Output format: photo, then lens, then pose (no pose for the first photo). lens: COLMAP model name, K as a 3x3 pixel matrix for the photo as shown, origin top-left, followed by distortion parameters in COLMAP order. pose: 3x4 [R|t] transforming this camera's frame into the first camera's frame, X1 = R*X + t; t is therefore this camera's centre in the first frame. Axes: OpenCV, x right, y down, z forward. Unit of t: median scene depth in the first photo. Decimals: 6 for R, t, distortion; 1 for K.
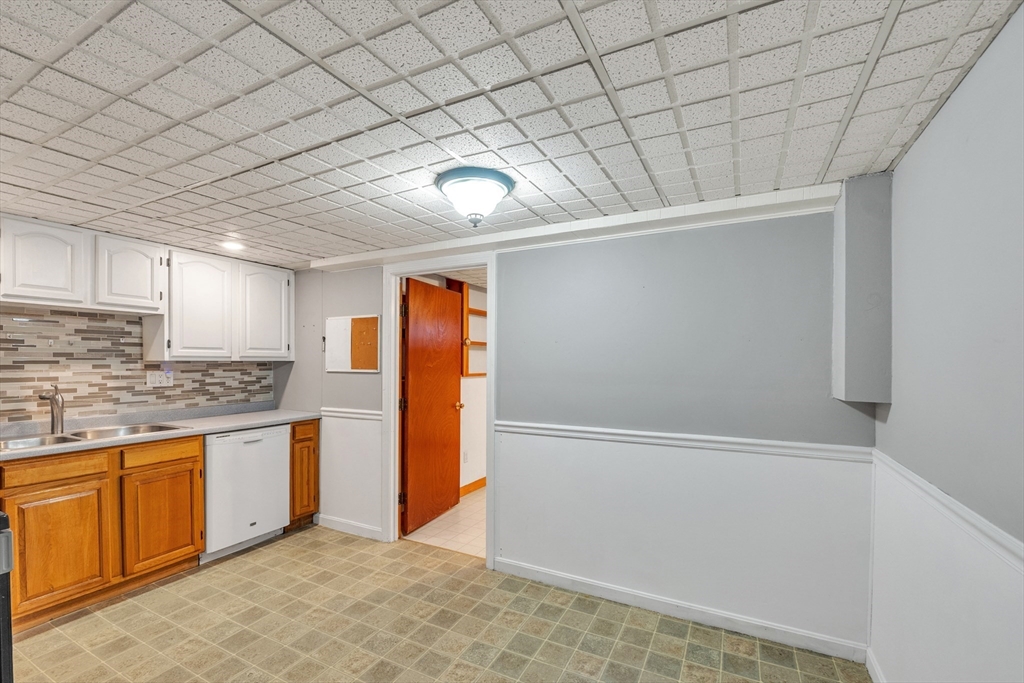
lens RADIAL K [[443.4, 0, 510.5], [0, 443.4, 369.9], [0, 0, 1]] dist [-0.001670, -0.000189]
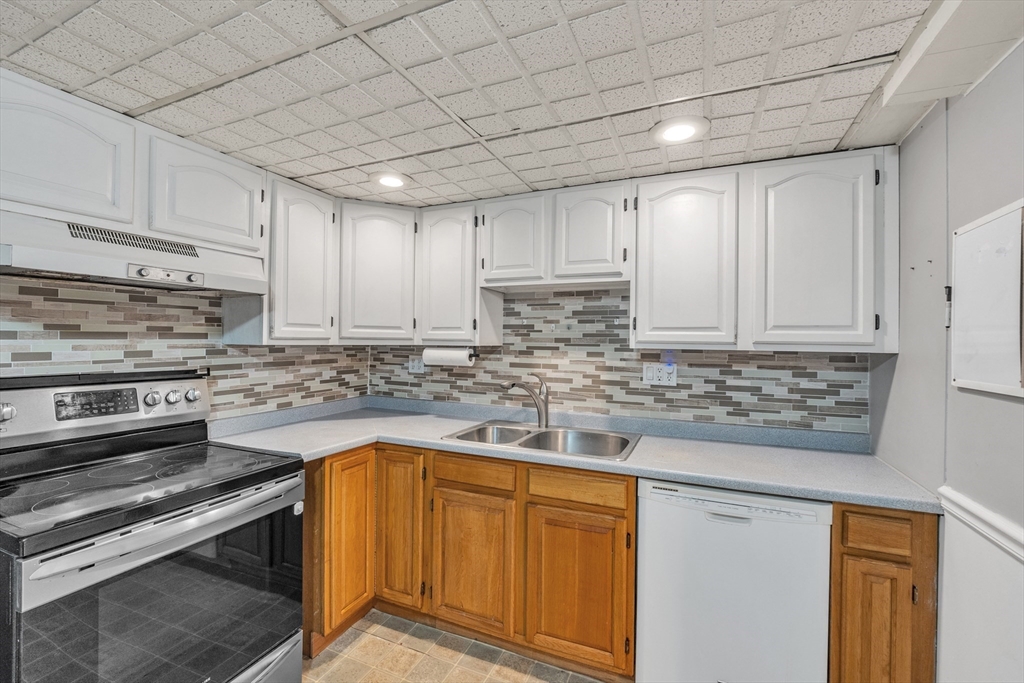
lens RADIAL K [[429.6, 0, 516.4], [0, 429.6, 336.7], [0, 0, 1]] dist [-0.009999, -0.000160]
pose [[0.072191, -0.015277, -0.997274, -0.135557], [-0.034680, 0.999240, -0.017817, -0.021010], [0.996788, 0.035871, 0.071607, 0.784158]]
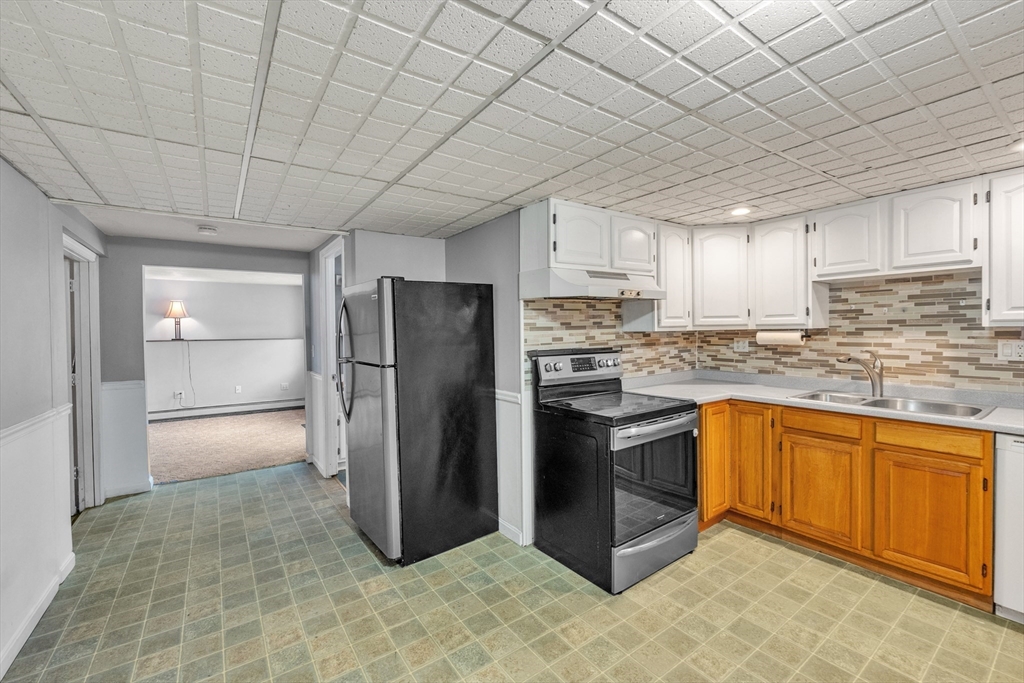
lens RADIAL K [[429.6, 0, 516.4], [0, 429.6, 336.7], [0, 0, 1]] dist [-0.009999, -0.000160]
pose [[-0.454799, 0.016671, -0.890438, 0.243724], [-0.006810, 0.999730, 0.022196, -0.014340], [0.890568, 0.016159, -0.454563, 0.619937]]
